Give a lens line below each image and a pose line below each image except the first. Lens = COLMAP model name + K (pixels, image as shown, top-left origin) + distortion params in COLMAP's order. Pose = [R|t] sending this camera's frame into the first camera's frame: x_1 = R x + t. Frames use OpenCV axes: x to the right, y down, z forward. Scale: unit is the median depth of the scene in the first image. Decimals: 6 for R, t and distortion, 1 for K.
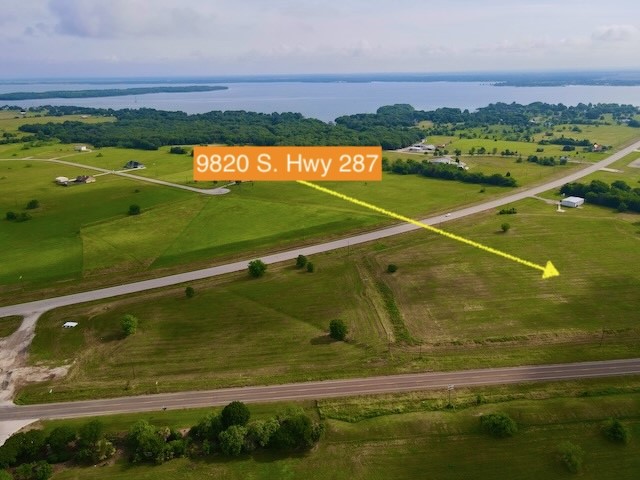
lens RADIAL K [[464.7, 0, 320.0], [0, 464.7, 240.0], [0, 0, 1]] dist [0.014410, -0.001334]
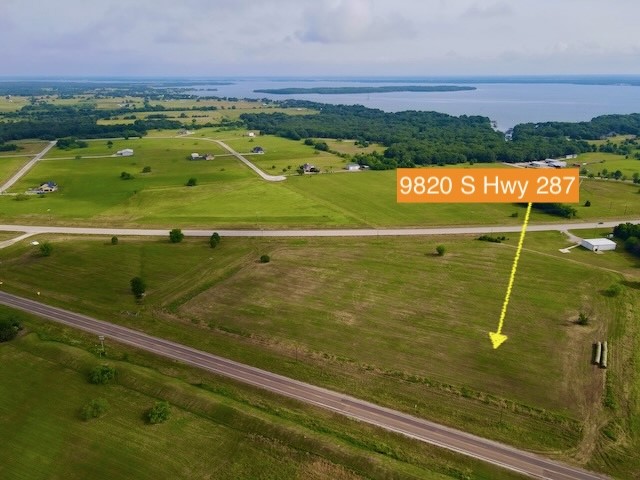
lens RADIAL K [[448.7, 0, 320.0], [0, 448.7, 240.0], [0, 0, 1]] dist [0.001297, 0.002010]
pose [[0.849204, 0.194062, -0.491113, 0.418849], [-0.187618, 0.980225, 0.062915, -0.041108], [0.493610, 0.038714, 0.868821, 0.079301]]
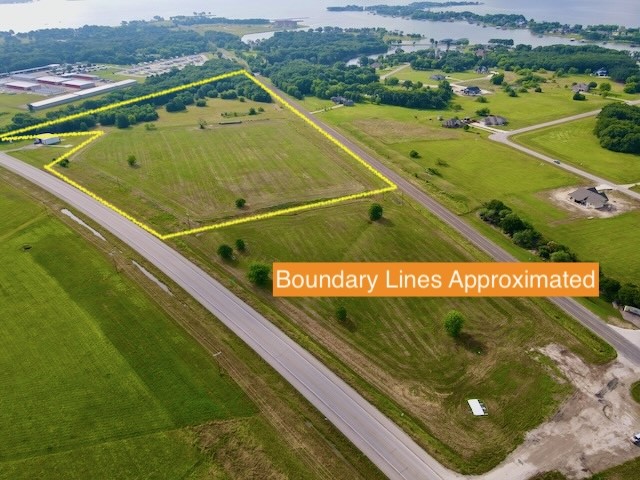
lens RADIAL K [[462.9, 0, 320.0], [0, 462.9, 240.0], [0, 0, 1]] dist [0.016567, -0.001806]
pose [[-0.233306, -0.457333, 0.858146, -0.393360], [0.355965, 0.781077, 0.513037, -0.164207], [-0.904907, 0.425164, -0.019435, 0.475539]]
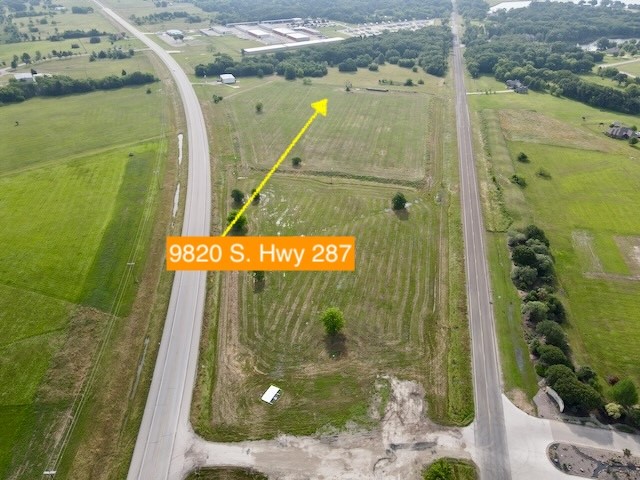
lens RADIAL K [[462.9, 0, 320.0], [0, 462.9, 240.0], [0, 0, 1]] dist [0.016567, -0.001806]
pose [[0.326903, -0.494686, 0.805246, -0.390731], [0.324218, 0.859053, 0.396119, -0.093148], [-0.887703, 0.131583, 0.441213, 0.277081]]
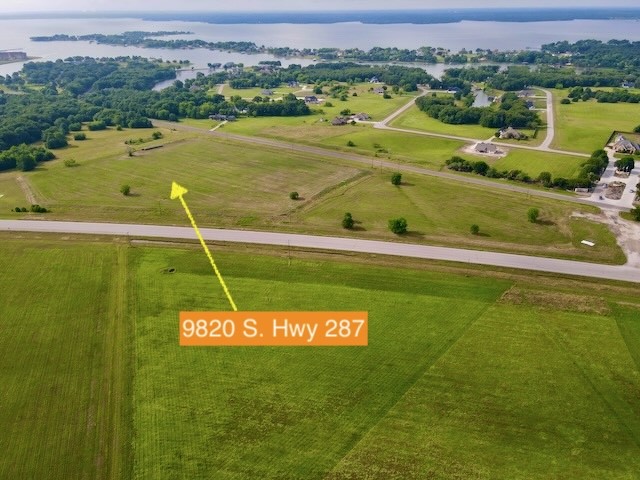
lens RADIAL K [[464.7, 0, 320.0], [0, 464.7, 240.0], [0, 0, 1]] dist [0.014410, -0.001334]
pose [[-0.752559, -0.278357, 0.596802, -0.307193], [0.240277, 0.727723, 0.642407, -0.293438], [-0.613125, 0.626847, -0.480772, 0.822367]]
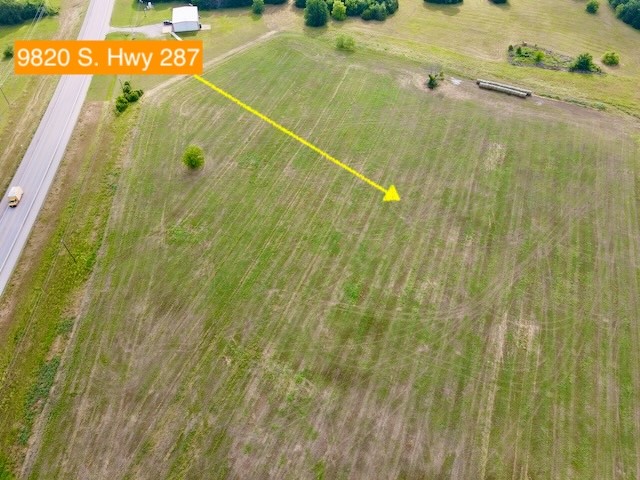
lens RADIAL K [[462.9, 0, 320.0], [0, 462.9, 240.0], [0, 0, 1]] dist [0.016567, -0.001806]
pose [[0.484868, -0.645383, 0.590241, 0.093408], [0.309640, 0.757842, 0.574281, -0.118414], [-0.817940, -0.095688, 0.567290, 0.419432]]
